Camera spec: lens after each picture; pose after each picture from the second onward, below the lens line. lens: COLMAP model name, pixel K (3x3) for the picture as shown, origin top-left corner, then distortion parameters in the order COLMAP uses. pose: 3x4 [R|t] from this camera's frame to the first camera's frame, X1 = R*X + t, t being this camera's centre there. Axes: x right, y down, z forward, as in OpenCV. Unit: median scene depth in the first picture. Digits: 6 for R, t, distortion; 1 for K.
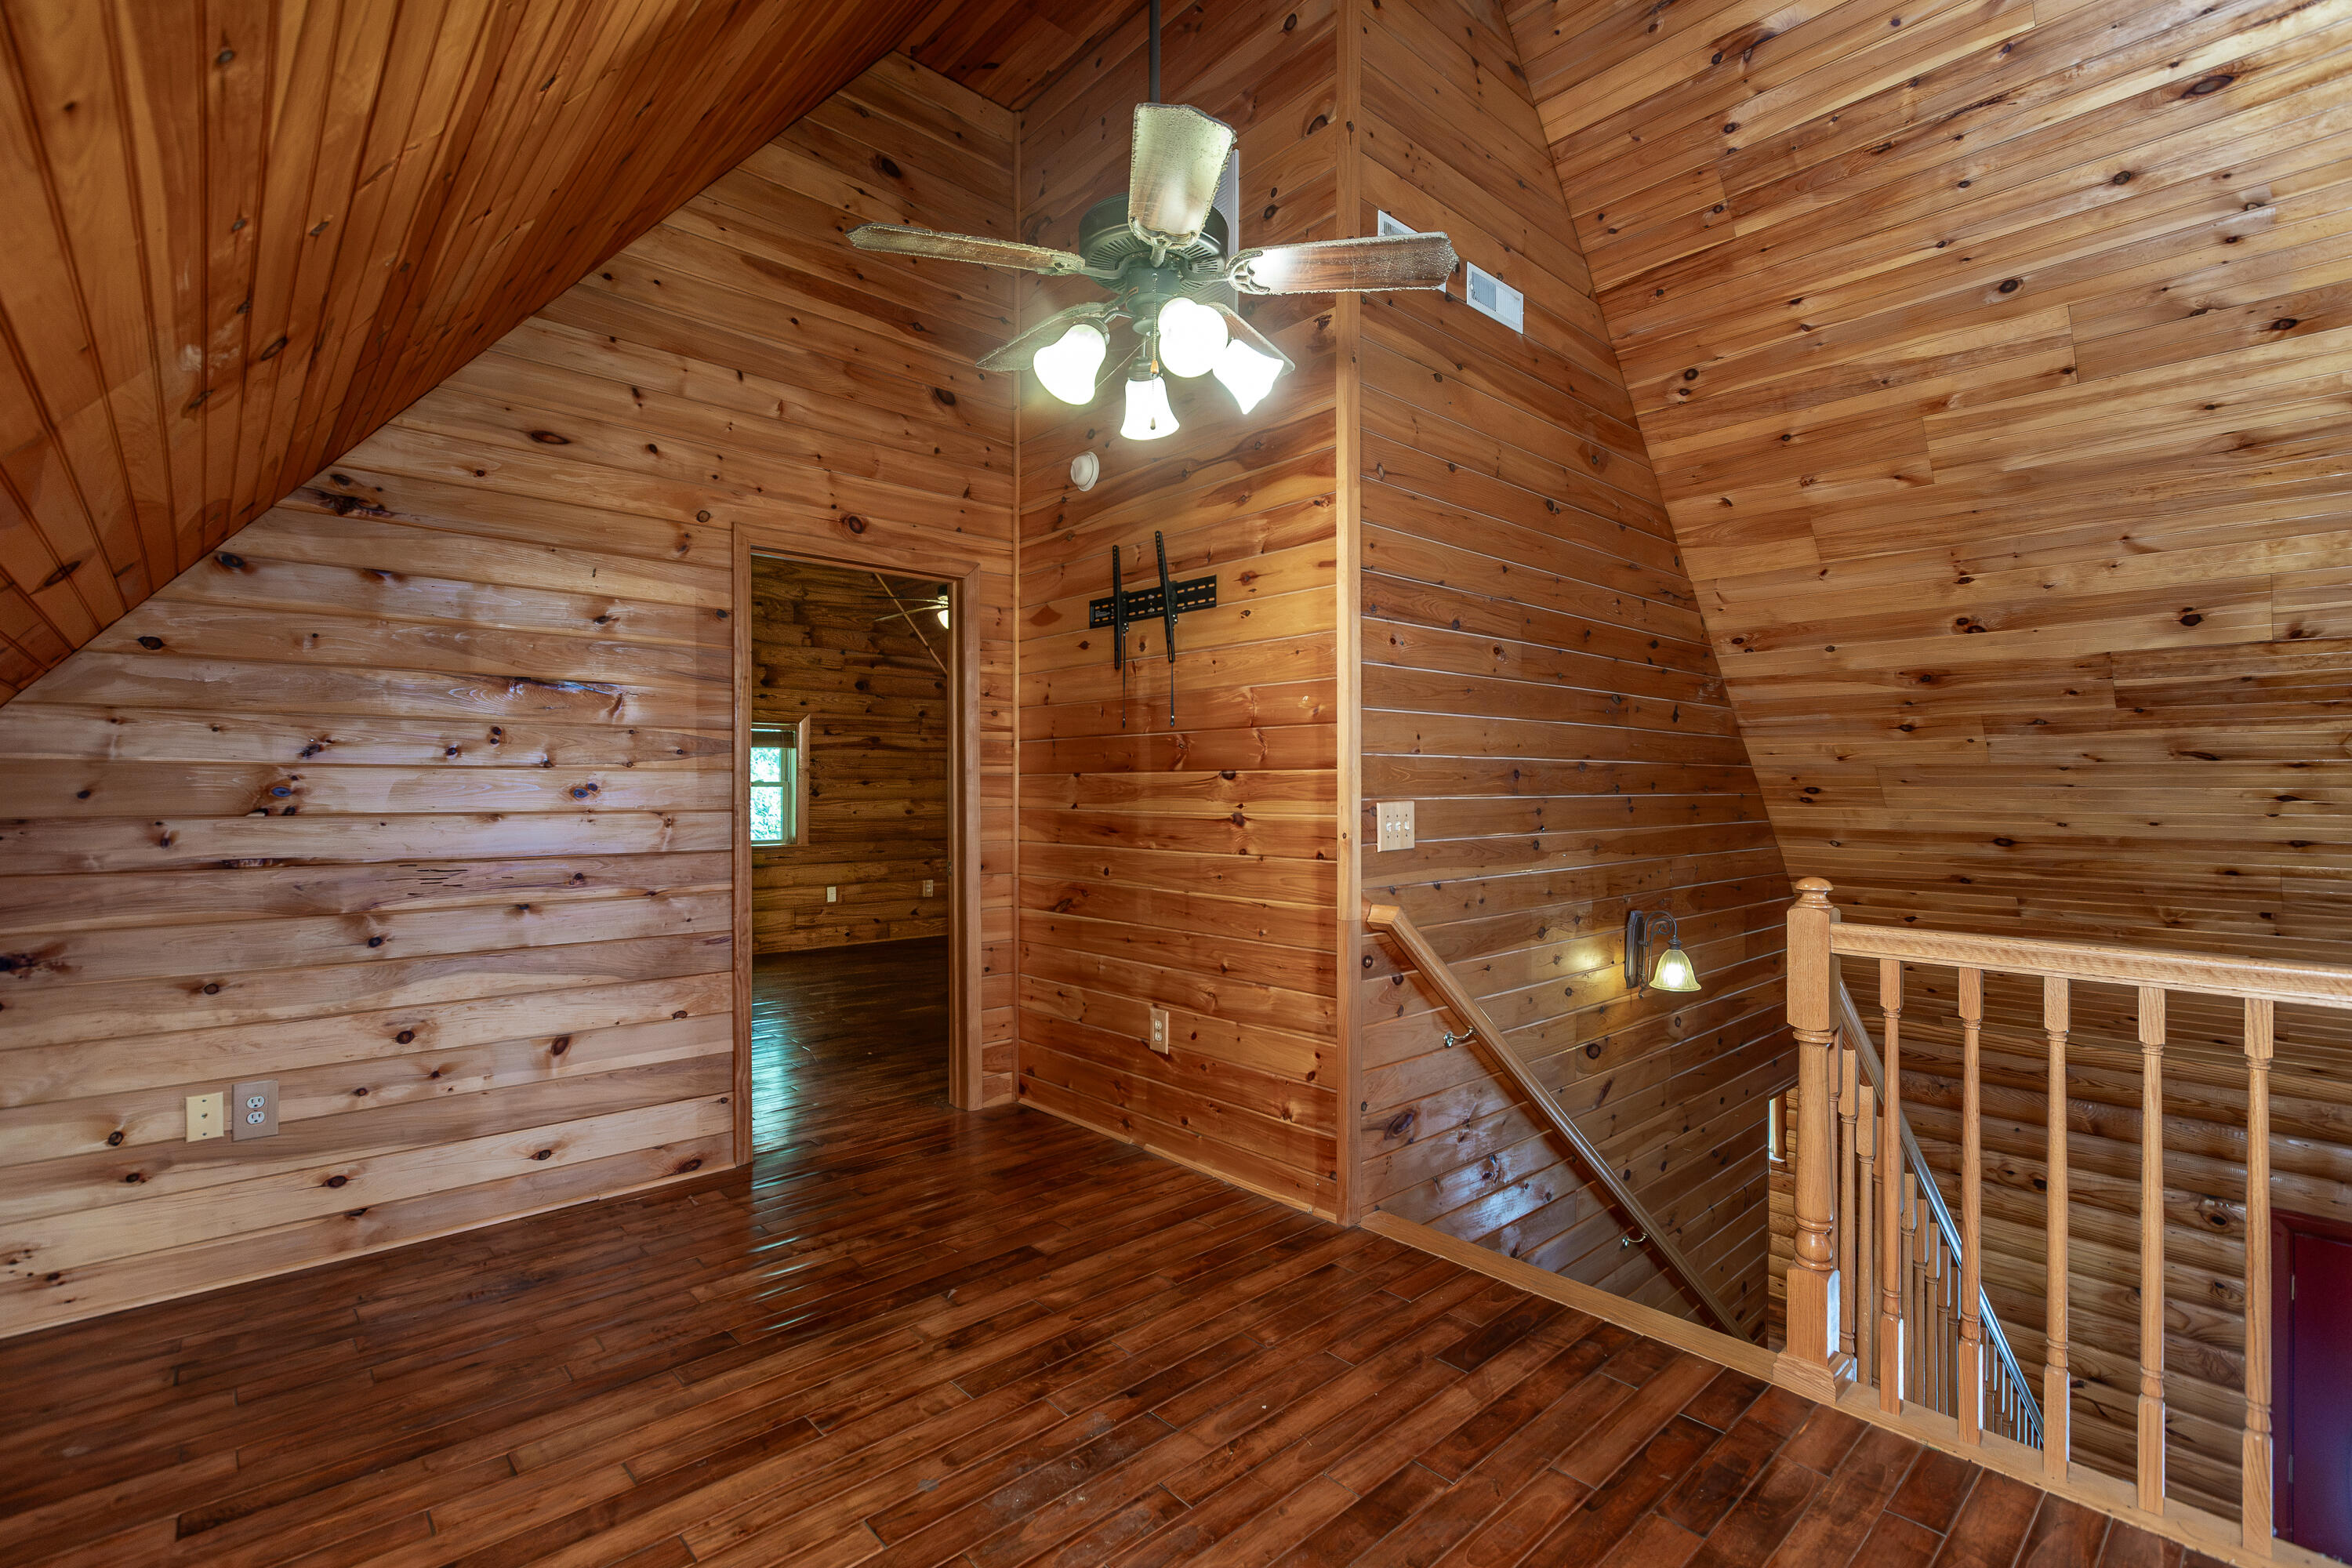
lens RADIAL K [[1044.2, 0, 1170.8], [0, 1044.2, 790.5], [0, 0, 1]] dist [0.002545, -0.000153]
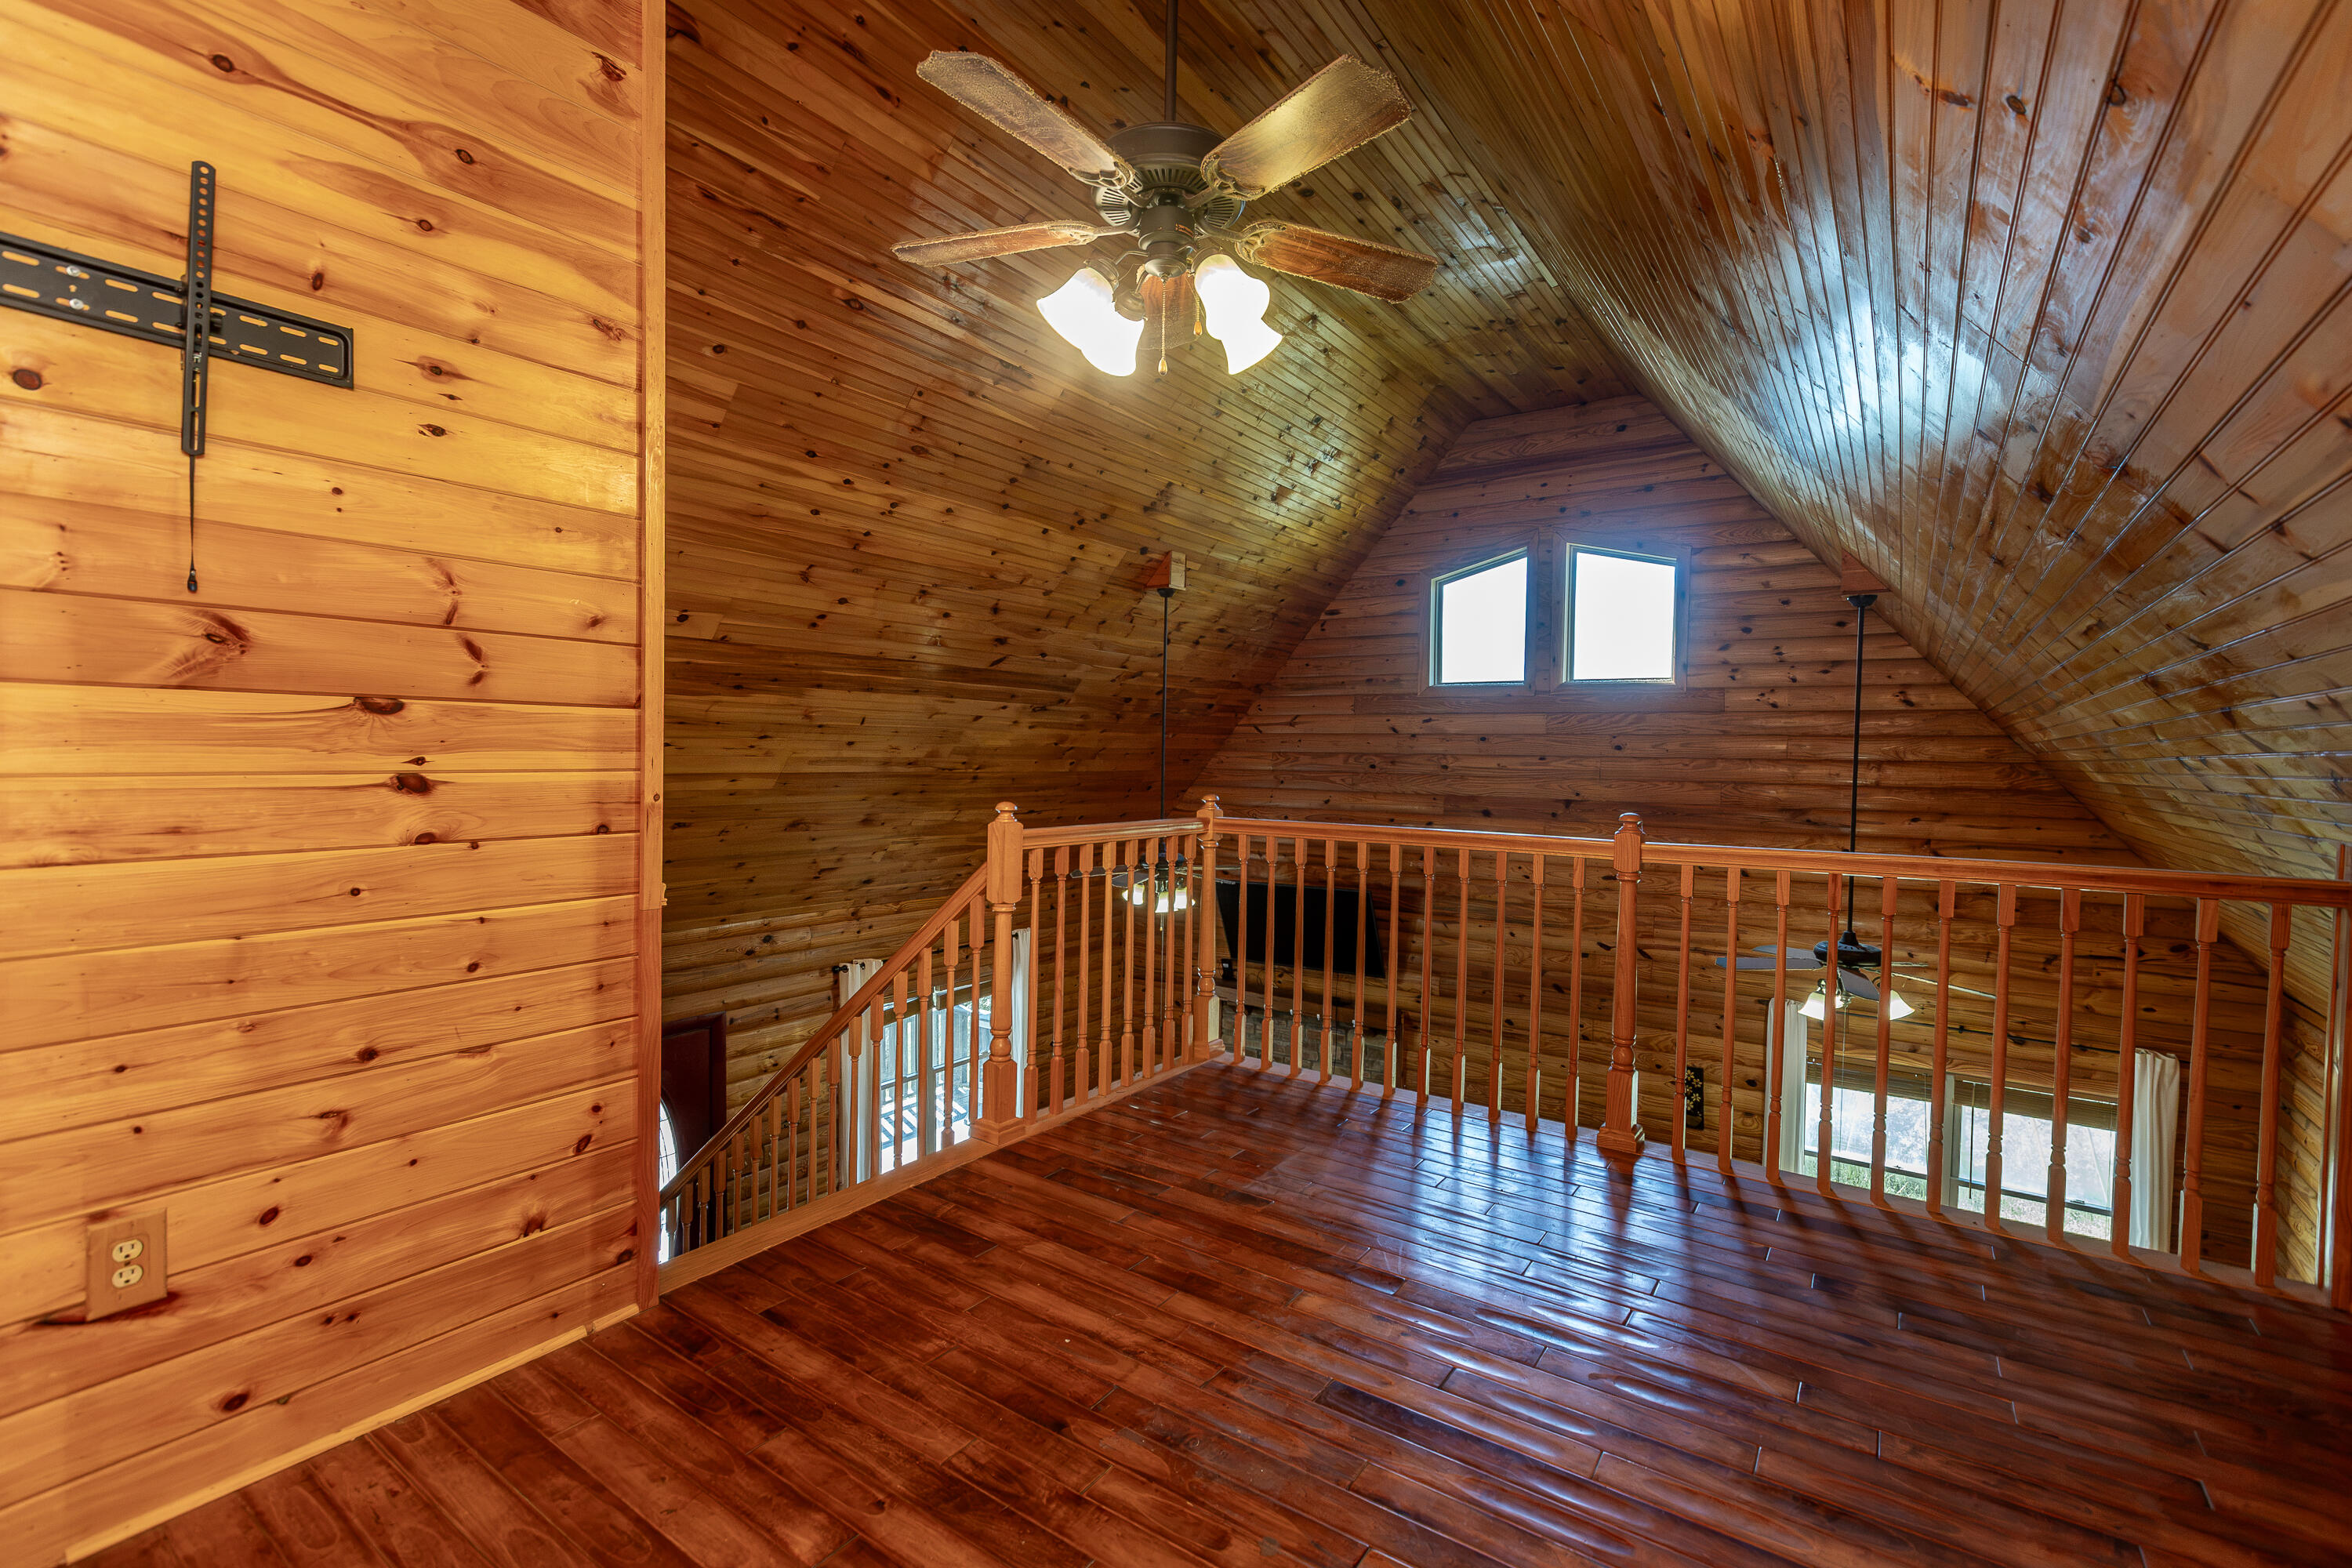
lens RADIAL K [[1044.2, 0, 1174.1], [0, 1044.2, 773.9], [0, 0, 1]] dist [0.002545, -0.000153]
pose [[-0.212364, -0.028841, 0.976765, -0.632112], [-0.014761, 0.999545, 0.026304, 0.000500], [-0.977079, -0.008832, -0.212693, 0.765770]]
